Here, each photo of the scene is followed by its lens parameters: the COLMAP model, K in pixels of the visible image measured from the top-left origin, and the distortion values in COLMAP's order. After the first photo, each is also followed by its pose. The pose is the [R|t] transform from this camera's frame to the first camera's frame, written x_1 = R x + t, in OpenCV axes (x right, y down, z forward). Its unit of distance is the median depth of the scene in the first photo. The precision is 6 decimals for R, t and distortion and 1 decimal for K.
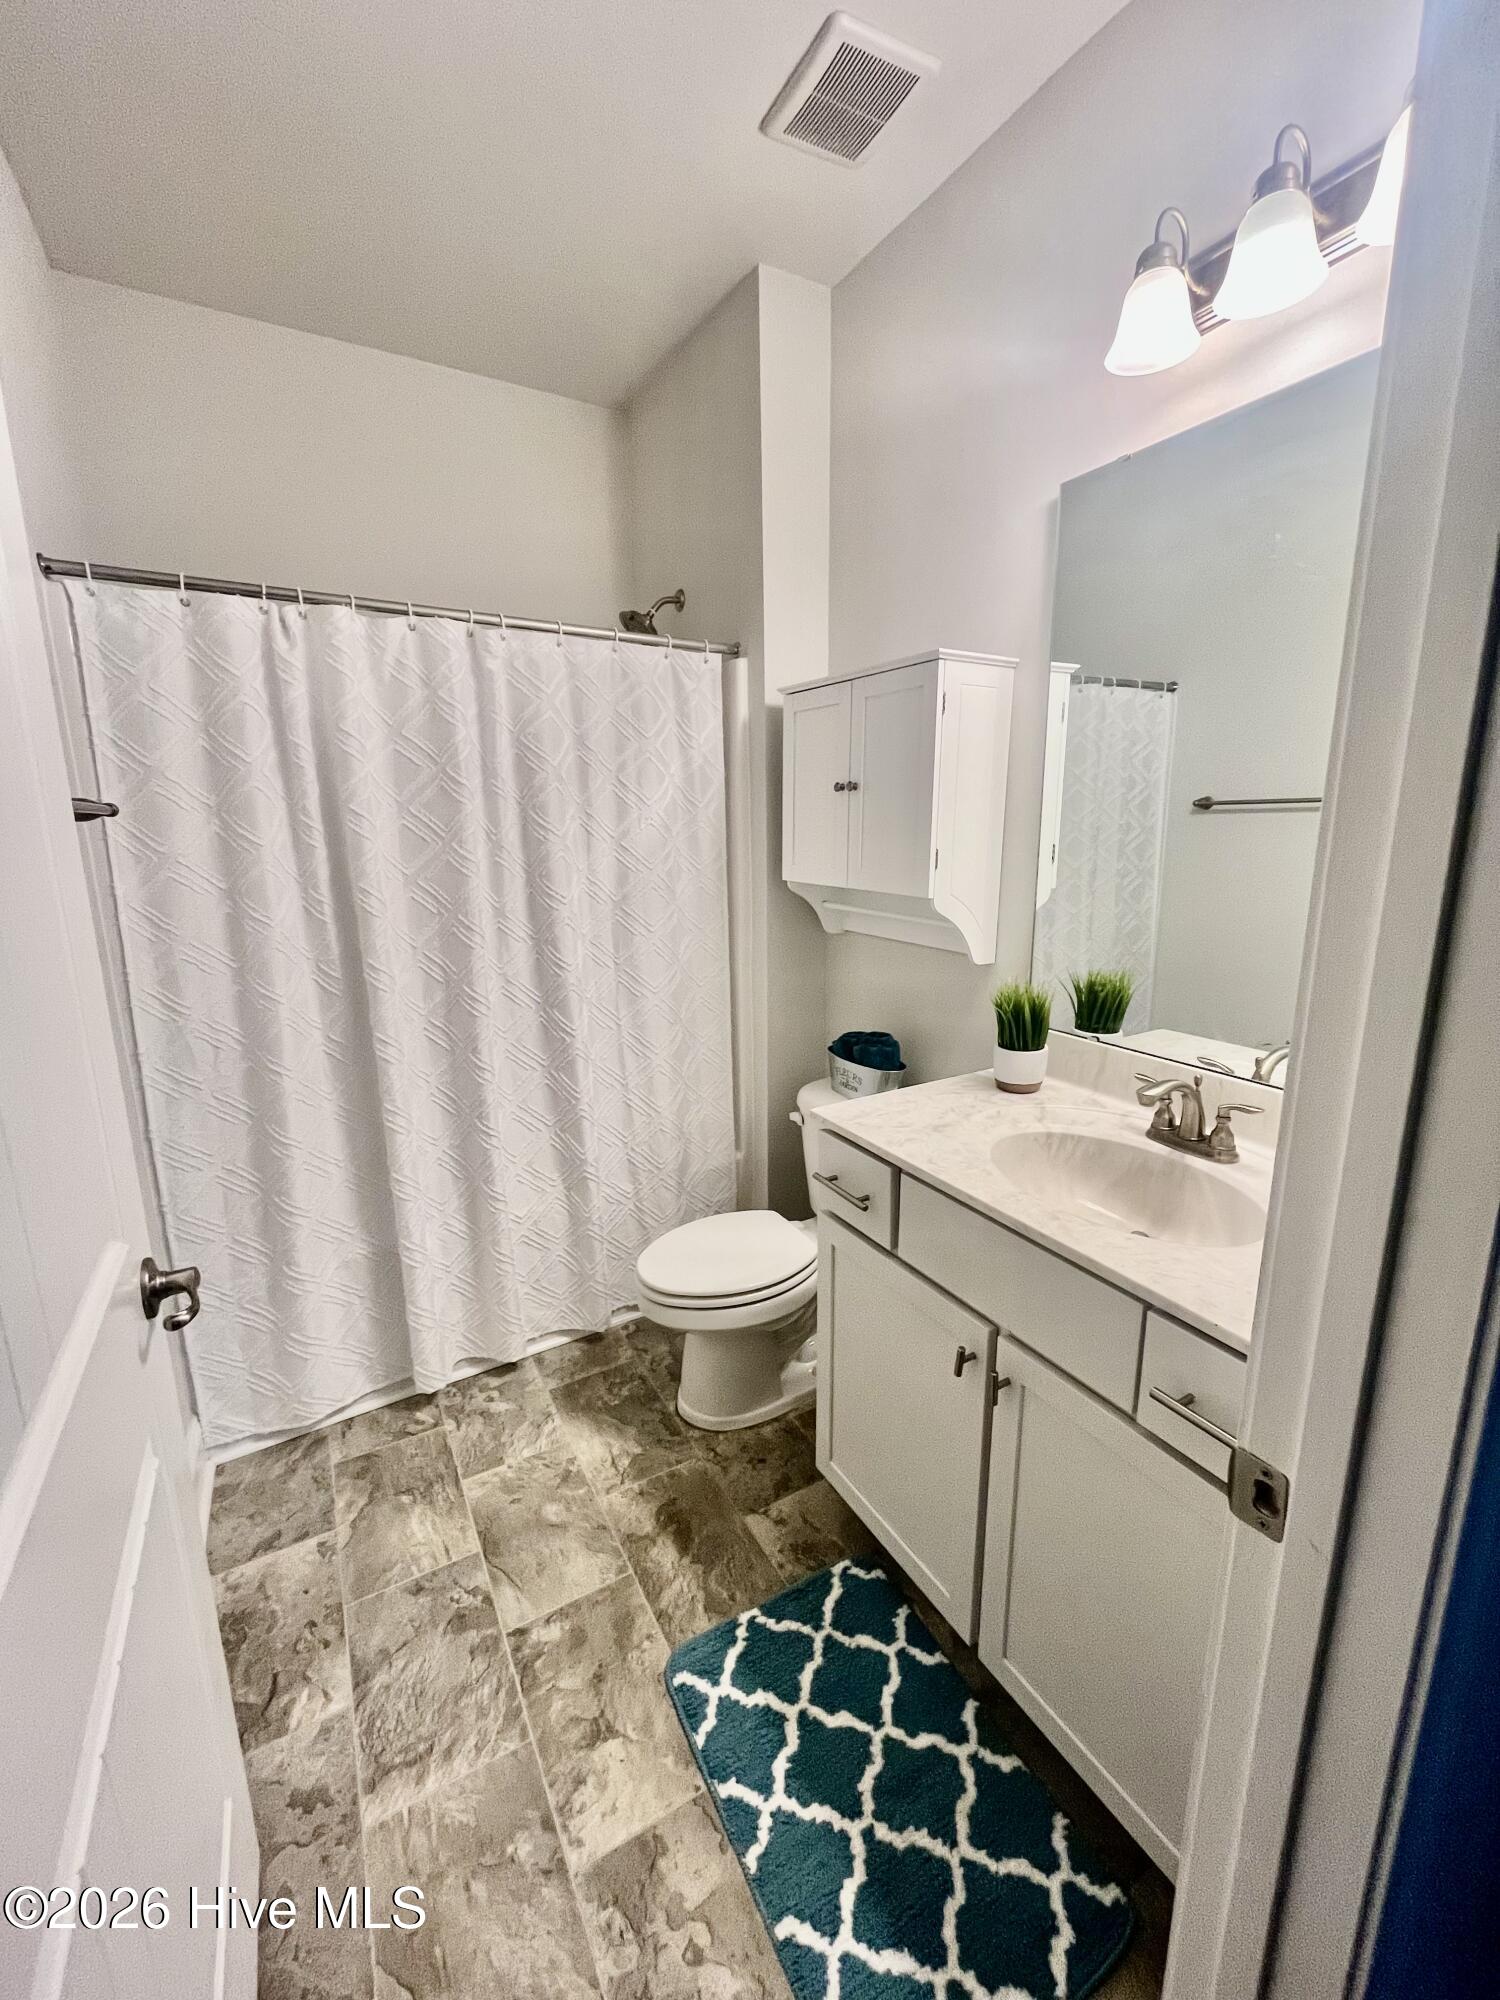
lens RADIAL K [[814.7, 0, 746.9], [0, 814.7, 997.1], [0, 0, 1]] dist [-0.002149, 0.000287]
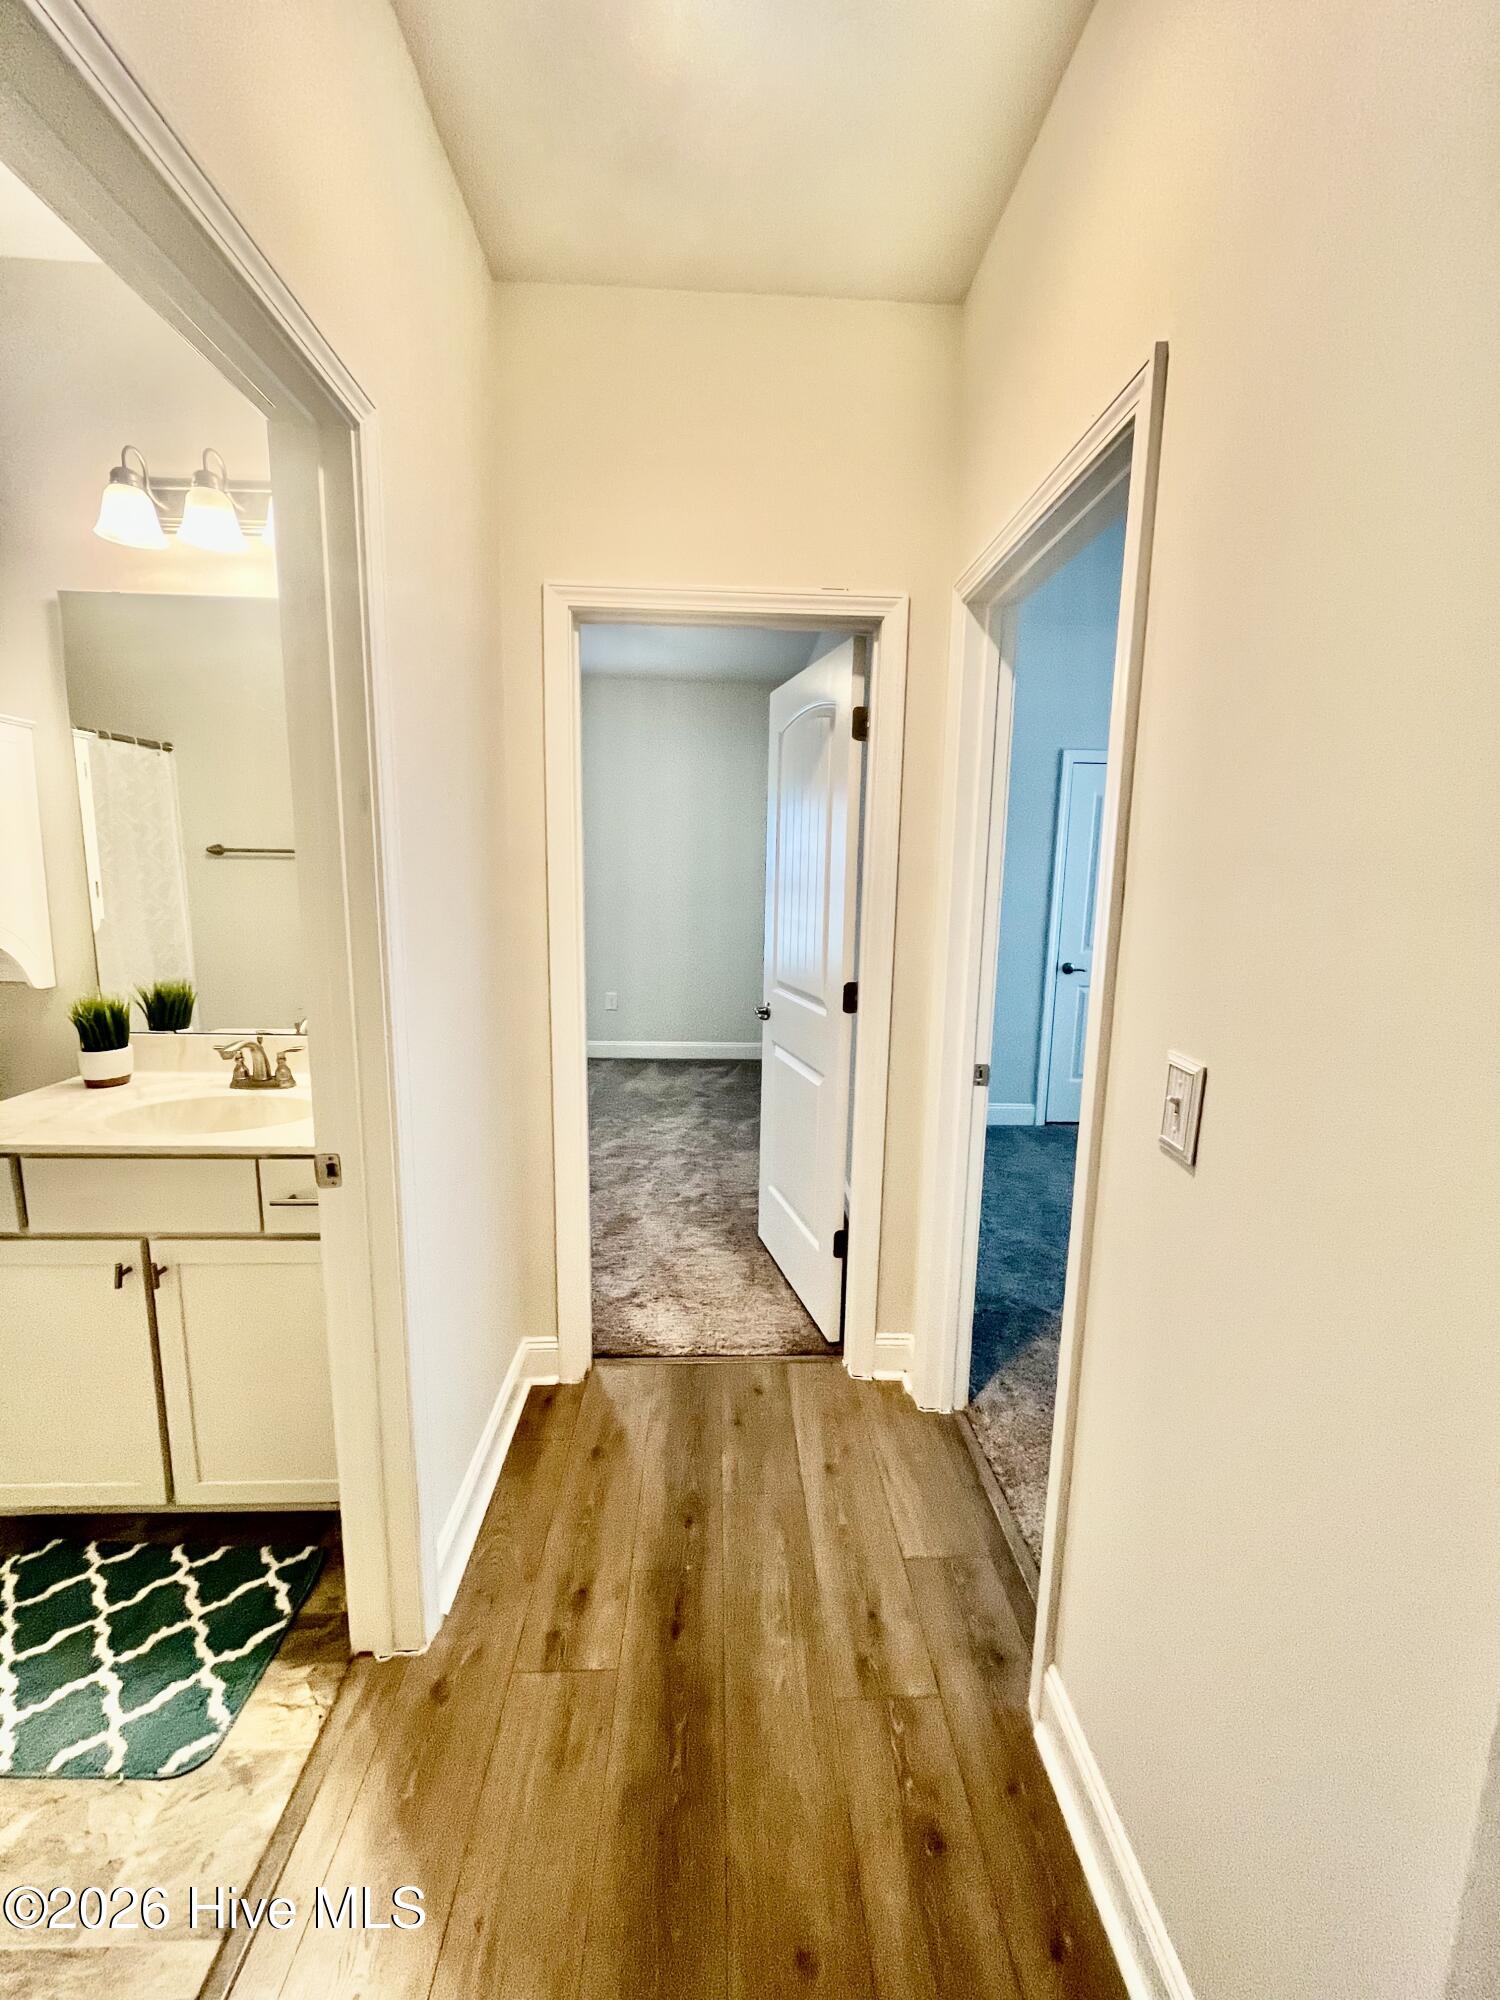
lens RADIAL K [[814.7, 0, 746.9], [0, 814.7, 997.1], [0, 0, 1]] dist [-0.002149, 0.000287]
pose [[0.467720, -0.116007, 0.876231, -0.303865], [0.162480, 0.985740, 0.043776, 0.102700], [-0.868814, 0.121895, 0.479899, -0.463526]]
